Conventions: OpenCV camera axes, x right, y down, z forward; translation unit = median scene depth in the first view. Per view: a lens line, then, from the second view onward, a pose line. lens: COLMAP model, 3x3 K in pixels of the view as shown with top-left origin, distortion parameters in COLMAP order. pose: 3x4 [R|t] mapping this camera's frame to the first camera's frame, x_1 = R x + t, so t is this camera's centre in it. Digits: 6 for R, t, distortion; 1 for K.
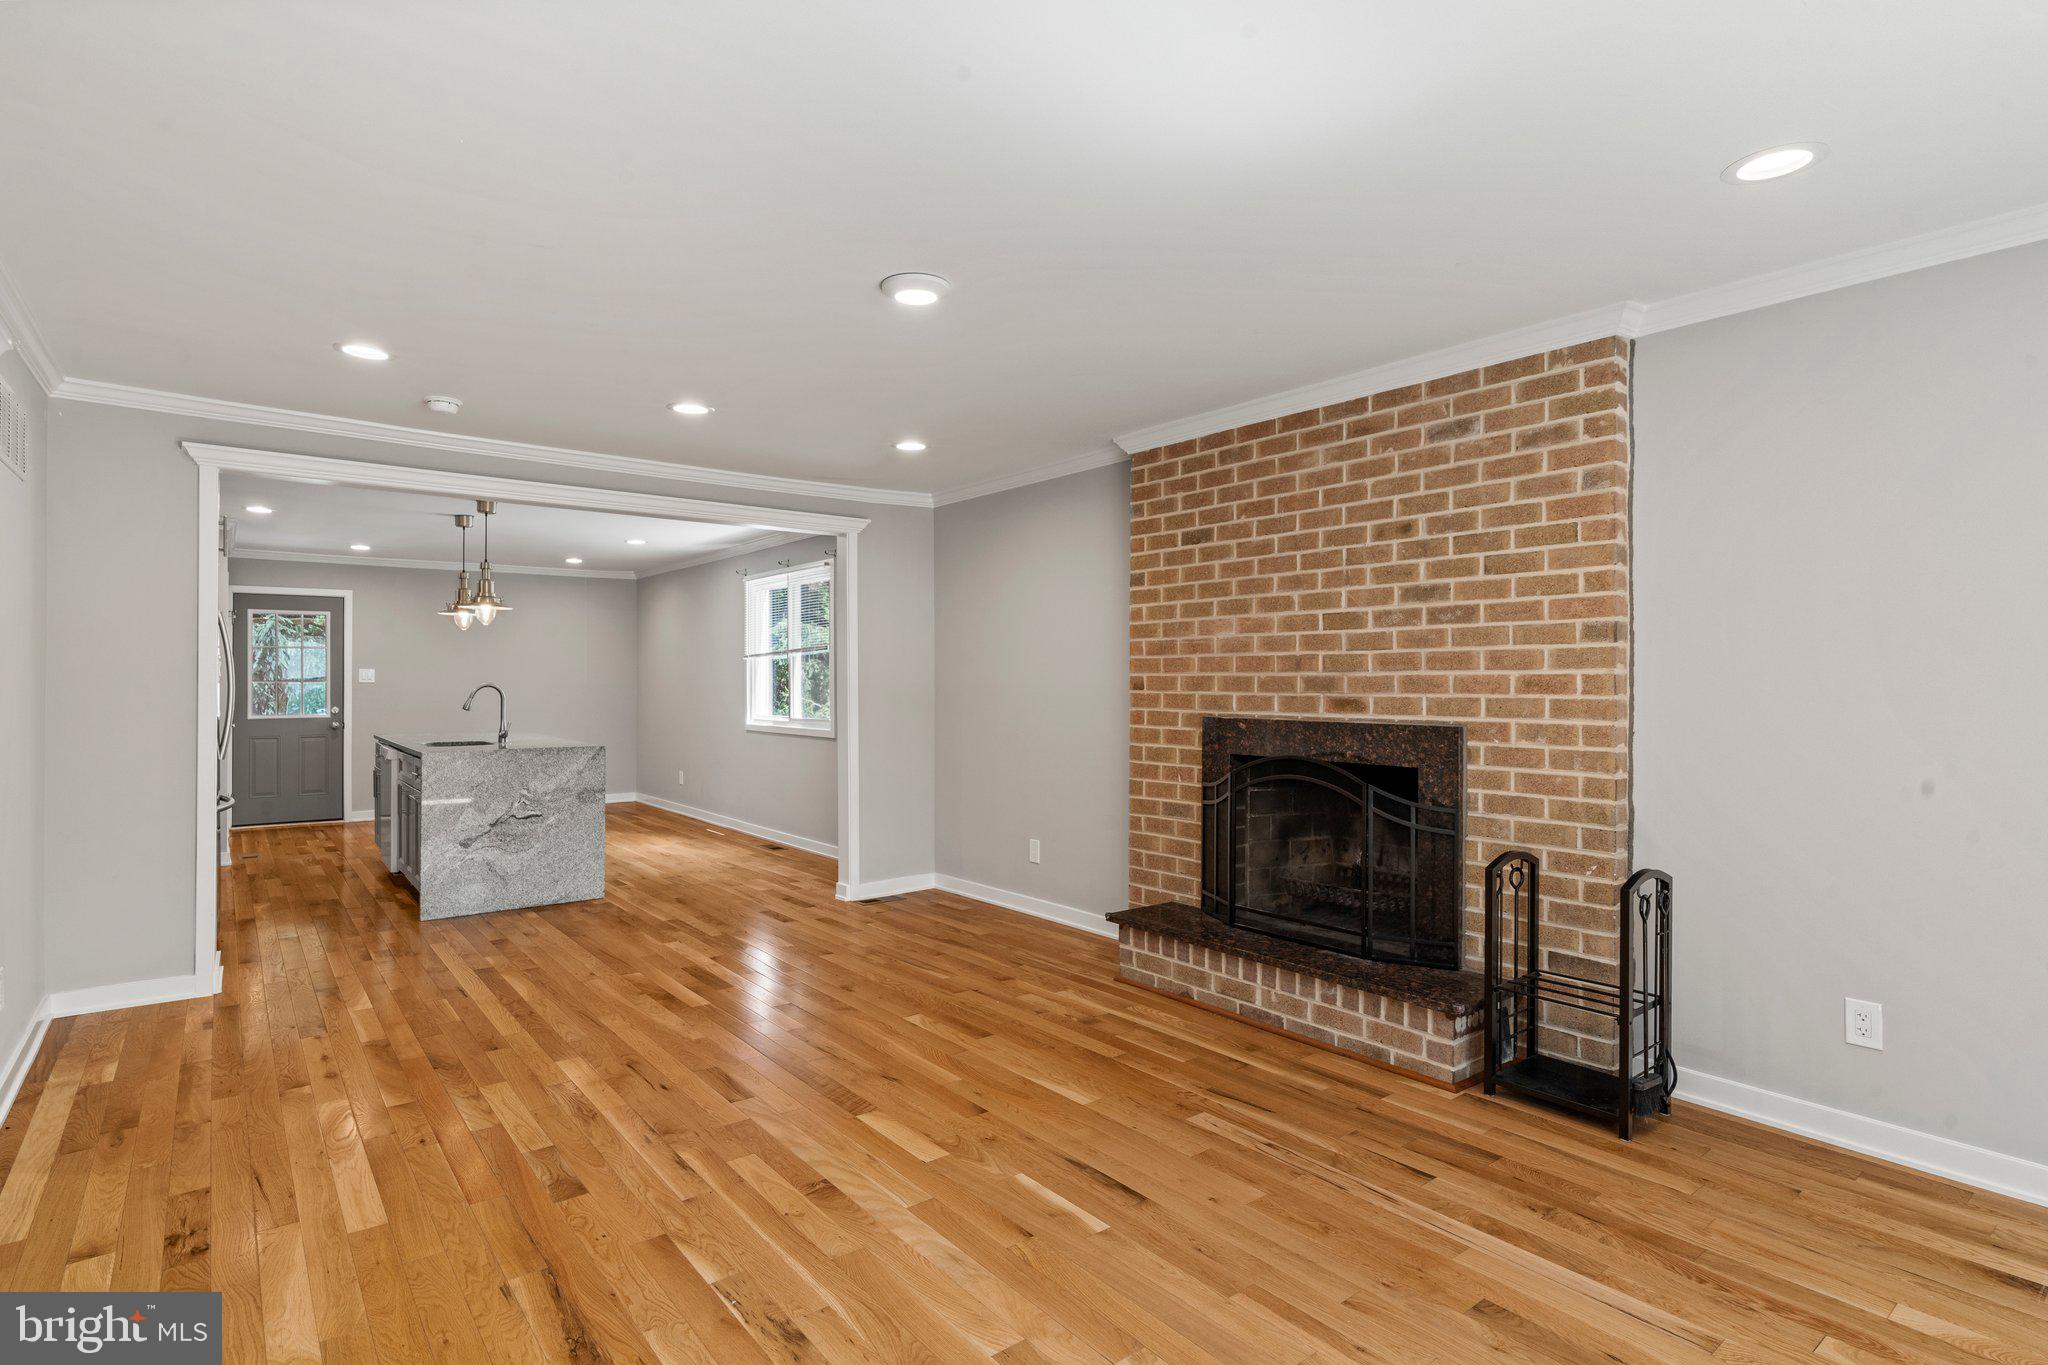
lens RADIAL K [[1008.0, 0, 1019.9], [0, 1008.0, 680.6], [0, 0, 1]] dist [-0.008133, 0.001911]
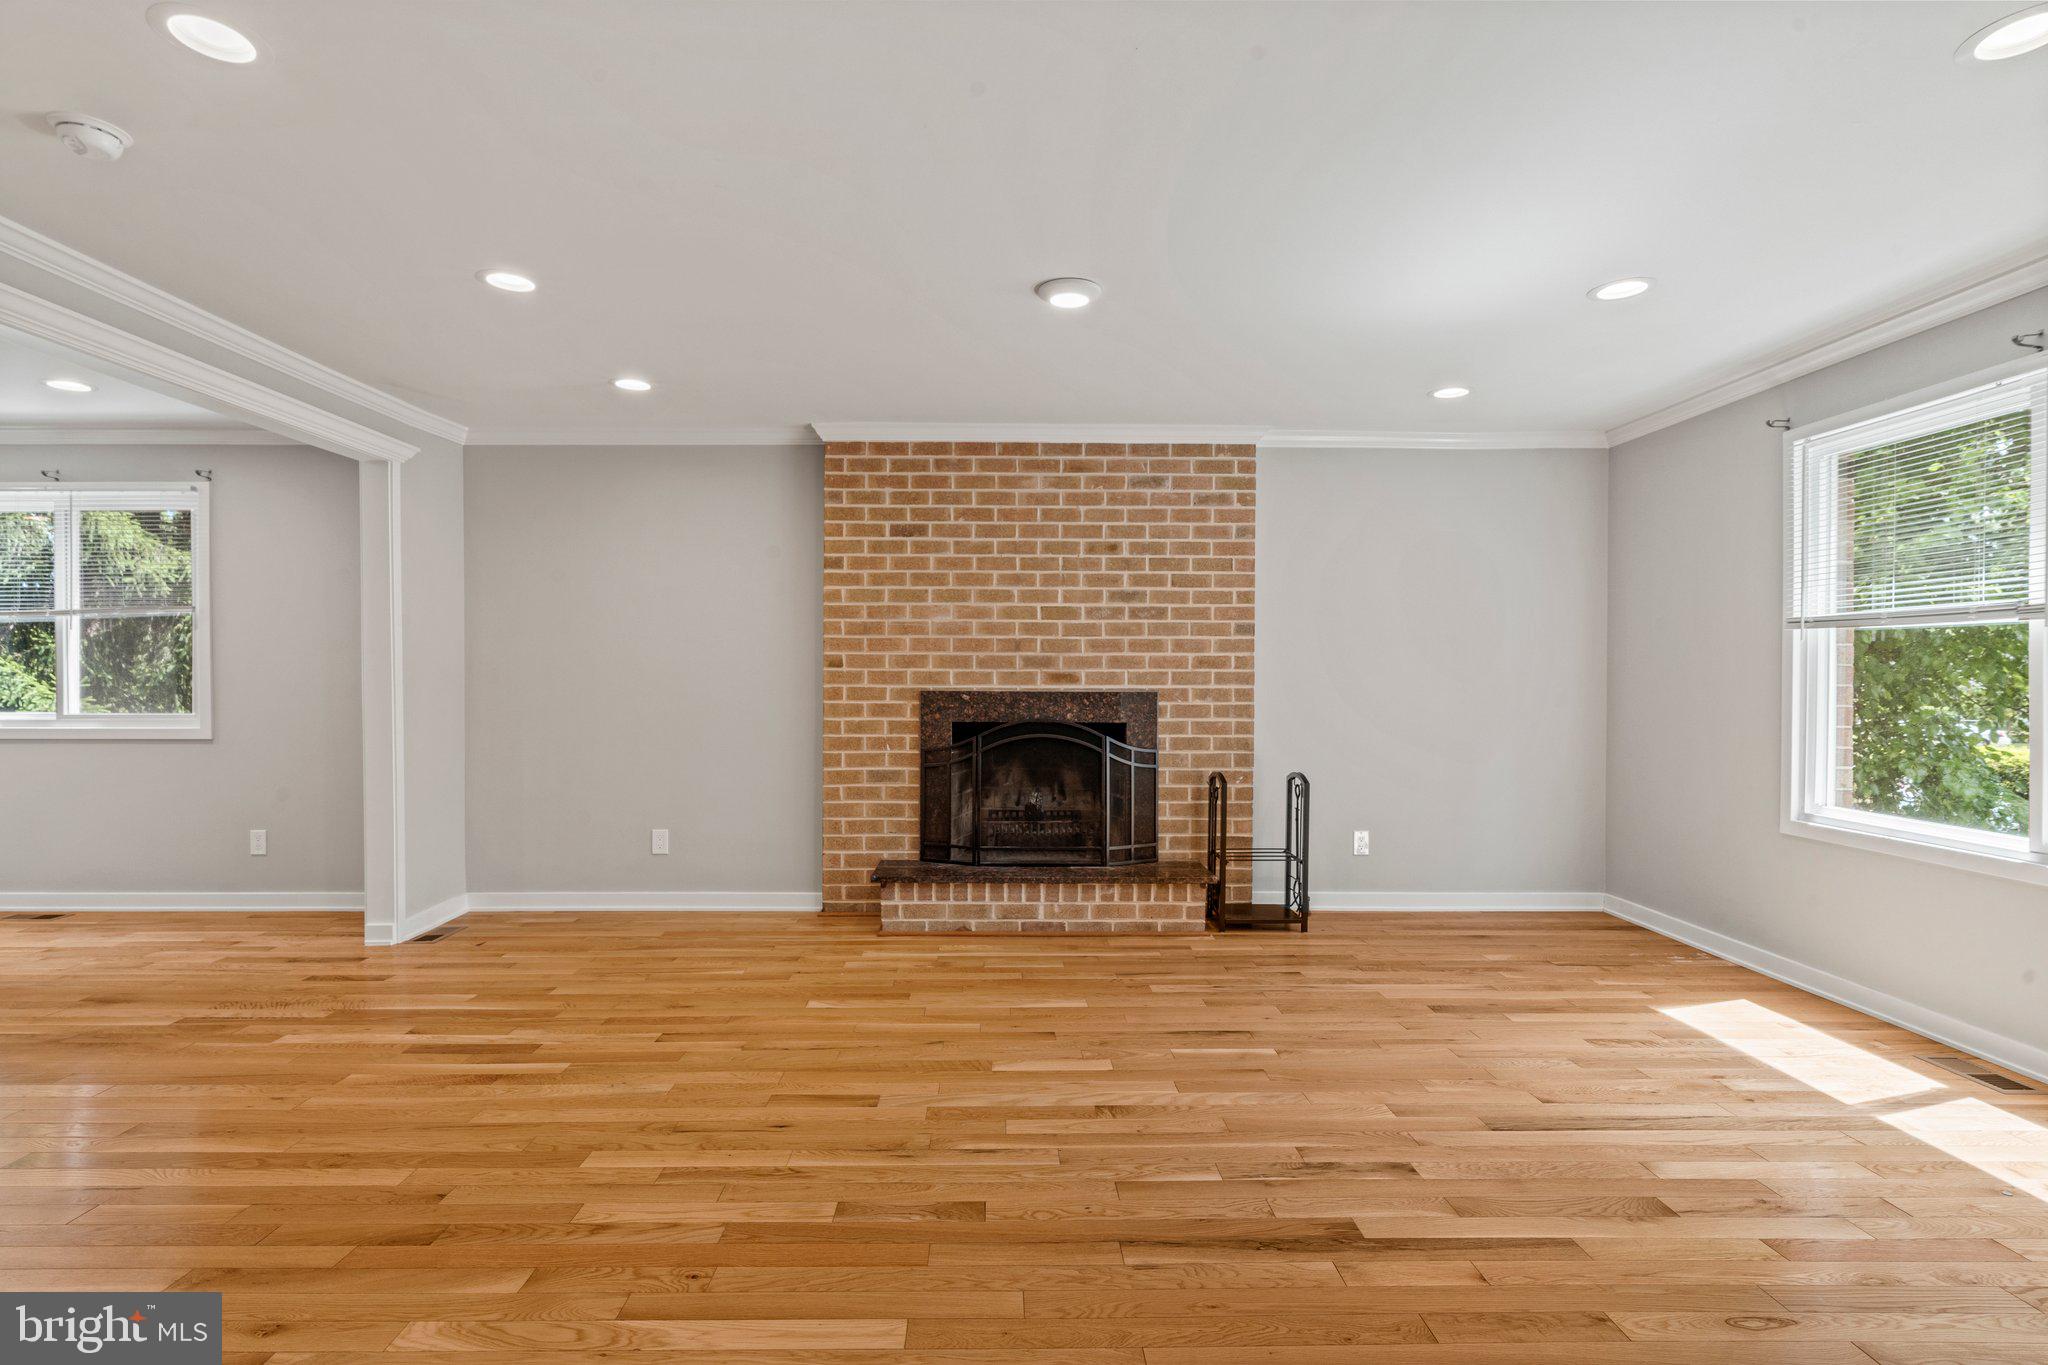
lens RADIAL K [[1008.0, 0, 941.7], [0, 1008.0, 690.7], [0, 0, 1]] dist [-0.008133, 0.001911]
pose [[0.620299, -0.009890, 0.784303, -0.831906], [-0.003547, 0.999875, 0.015413, 0.021934], [-0.784357, -0.012342, 0.620186, 0.333791]]
